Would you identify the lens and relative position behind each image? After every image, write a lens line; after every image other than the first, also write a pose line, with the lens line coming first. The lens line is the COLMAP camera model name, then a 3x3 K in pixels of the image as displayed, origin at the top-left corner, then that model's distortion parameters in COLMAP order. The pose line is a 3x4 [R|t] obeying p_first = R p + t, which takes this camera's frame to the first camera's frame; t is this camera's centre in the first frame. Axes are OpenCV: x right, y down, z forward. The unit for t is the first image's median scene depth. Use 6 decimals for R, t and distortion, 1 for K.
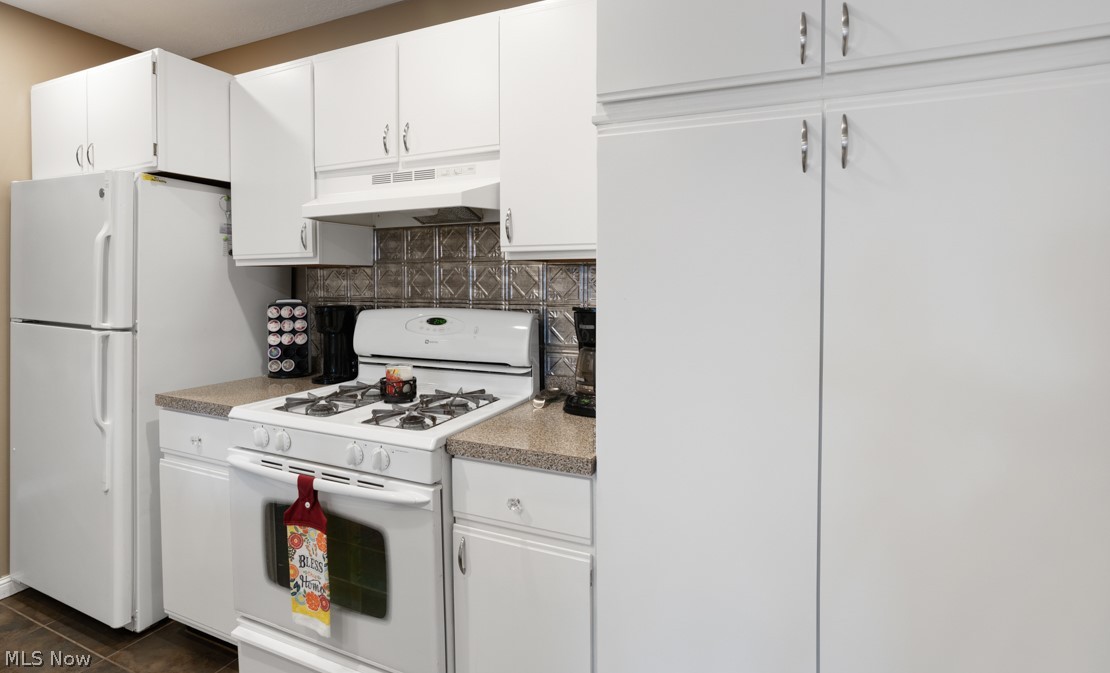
lens RADIAL K [[534.3, 0, 522.6], [0, 534.3, 287.6], [0, 0, 1]] dist [-0.005965, 0.000049]
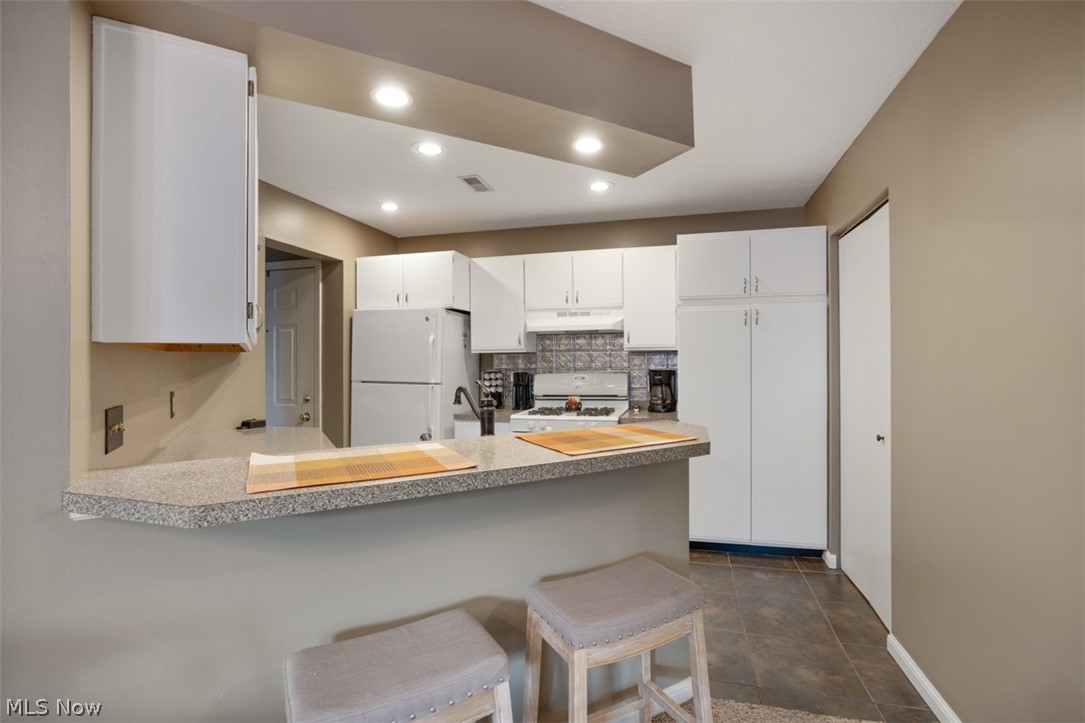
lens RADIAL K [[512.5, 0, 521.3], [0, 512.5, 358.3], [0, 0, 1]] dist [-0.029272, 0.007993]
pose [[0.987355, -0.005725, 0.158421, -0.757089], [0.008228, 0.999851, -0.015148, 0.011367], [-0.158311, 0.016260, 0.987255, -1.065526]]
